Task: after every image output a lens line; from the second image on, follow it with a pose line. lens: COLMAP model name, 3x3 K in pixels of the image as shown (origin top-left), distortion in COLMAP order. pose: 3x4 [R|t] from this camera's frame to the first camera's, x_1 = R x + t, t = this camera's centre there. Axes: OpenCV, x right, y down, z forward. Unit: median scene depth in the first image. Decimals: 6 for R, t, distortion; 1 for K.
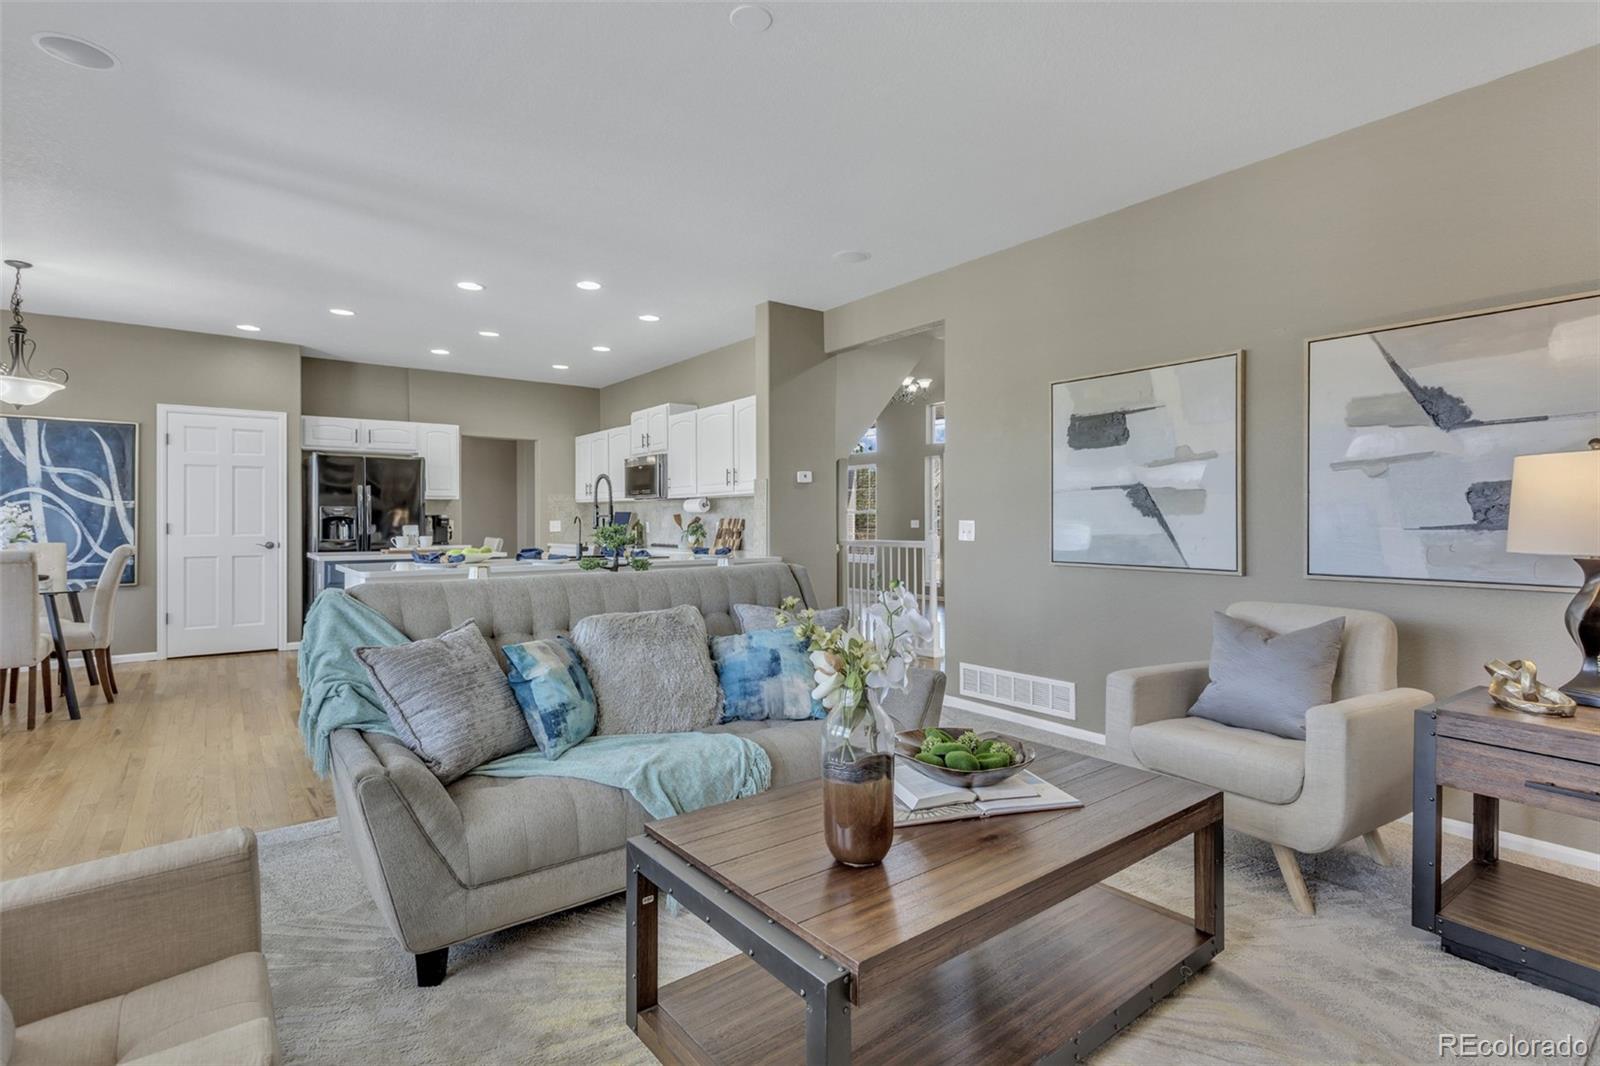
lens RADIAL K [[801.7, 0, 834.5], [0, 801.7, 521.2], [0, 0, 1]] dist [-0.006476, 0.002988]
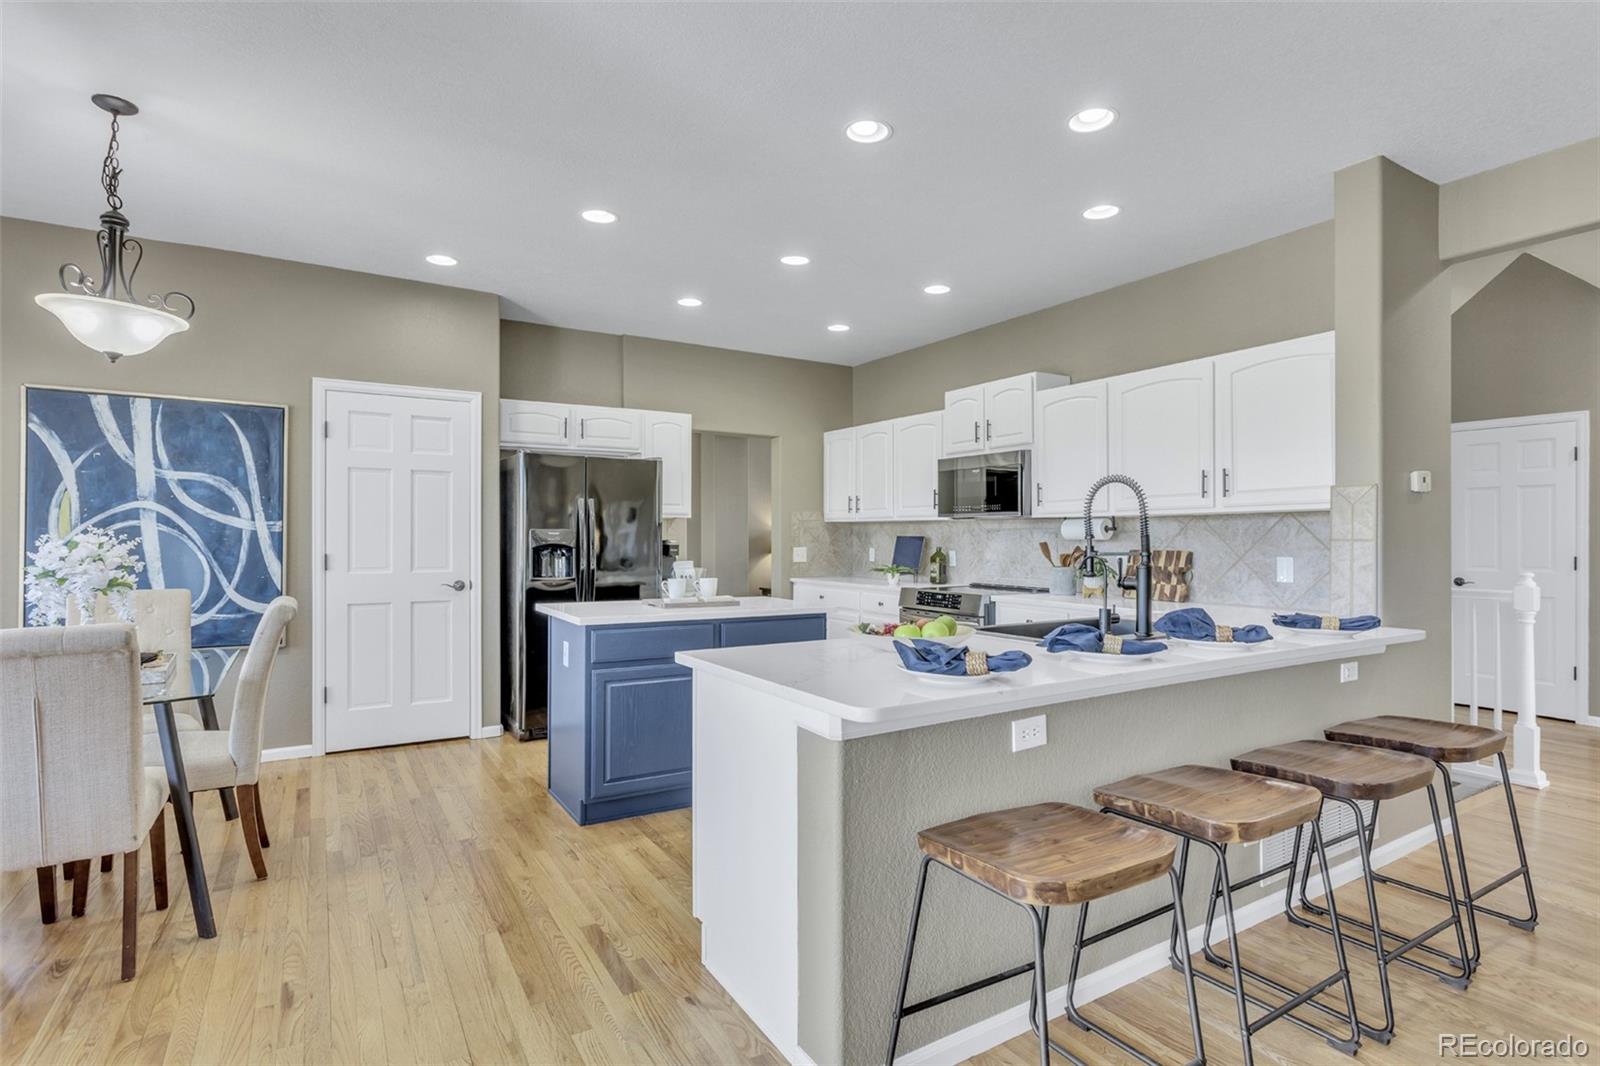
lens RADIAL K [[801.7, 0, 809.6], [0, 801.7, 537.9], [0, 0, 1]] dist [-0.006476, 0.002988]
pose [[0.994608, 0.003934, -0.103632, -0.371658], [-0.003745, 0.999991, 0.002016, -0.014752], [0.103639, -0.001617, 0.994614, 0.383434]]
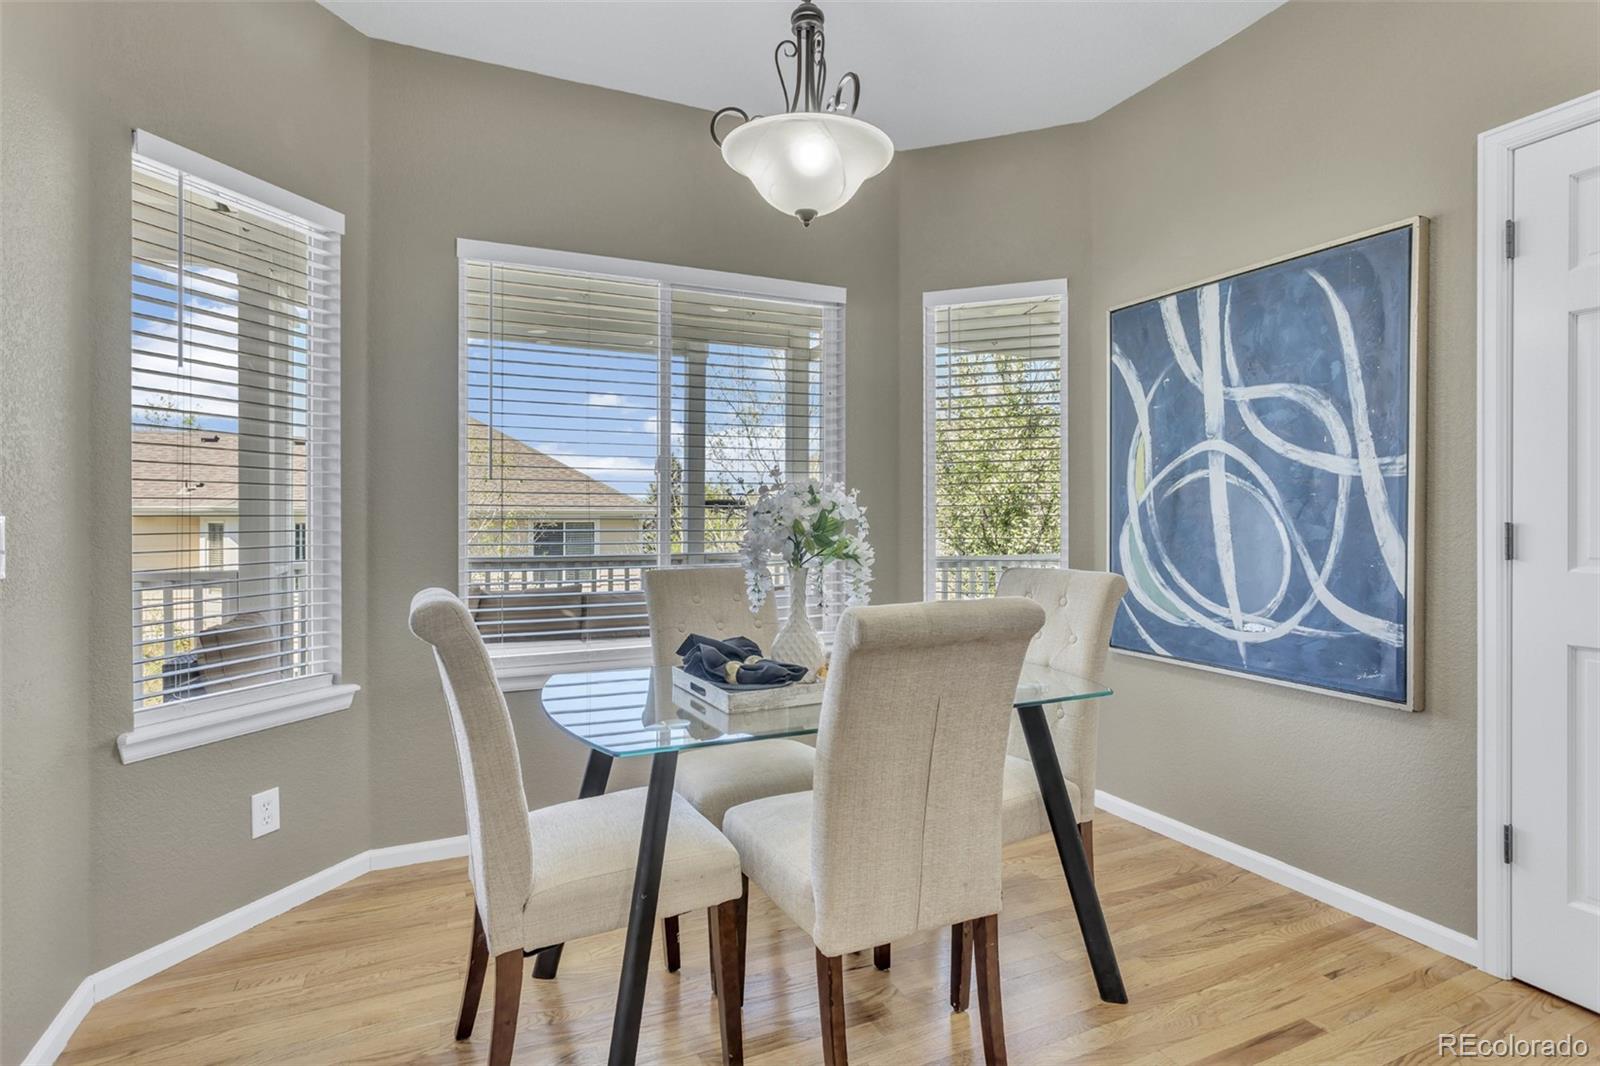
lens RADIAL K [[801.7, 0, 800.3], [0, 801.7, 523.9], [0, 0, 1]] dist [-0.006476, 0.002988]
pose [[-0.214864, 0.001235, -0.976643, -0.507422], [-0.001966, 0.999997, 0.001697, 0.002961], [0.976642, 0.002285, -0.214861, 0.839776]]
